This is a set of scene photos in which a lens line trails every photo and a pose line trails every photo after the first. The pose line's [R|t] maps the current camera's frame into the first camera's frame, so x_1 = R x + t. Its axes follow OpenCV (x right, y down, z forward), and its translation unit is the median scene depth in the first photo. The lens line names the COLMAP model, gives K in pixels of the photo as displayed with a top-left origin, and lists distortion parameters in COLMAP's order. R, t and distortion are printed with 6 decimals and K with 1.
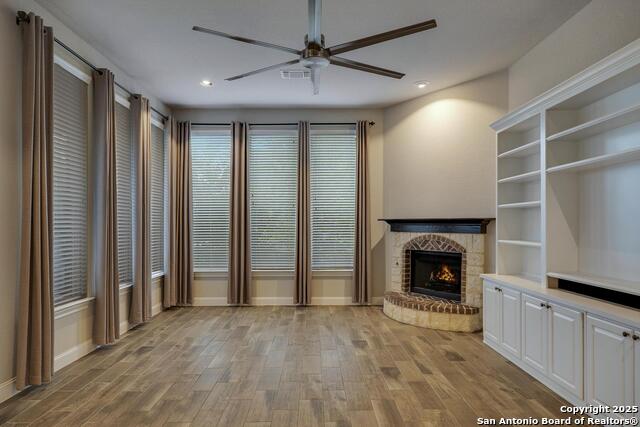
lens RADIAL K [[404.9, 0, 317.9], [0, 404.9, 219.3], [0, 0, 1]] dist [-0.004199, 0.001172]
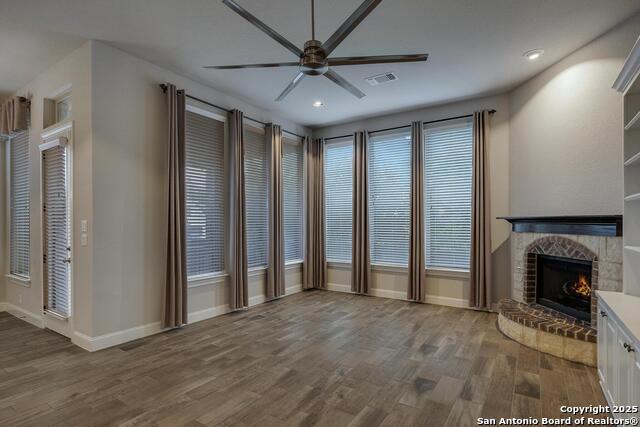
lens RADIAL K [[349.1, 0, 321.2], [0, 349.1, 219.9], [0, 0, 1]] dist [-0.001109, -0.000513]
pose [[0.810732, -0.000310, -0.585417, 0.308910], [0.003794, 0.999982, 0.004724, 0.000445], [0.585405, -0.006051, 0.810718, 0.156200]]
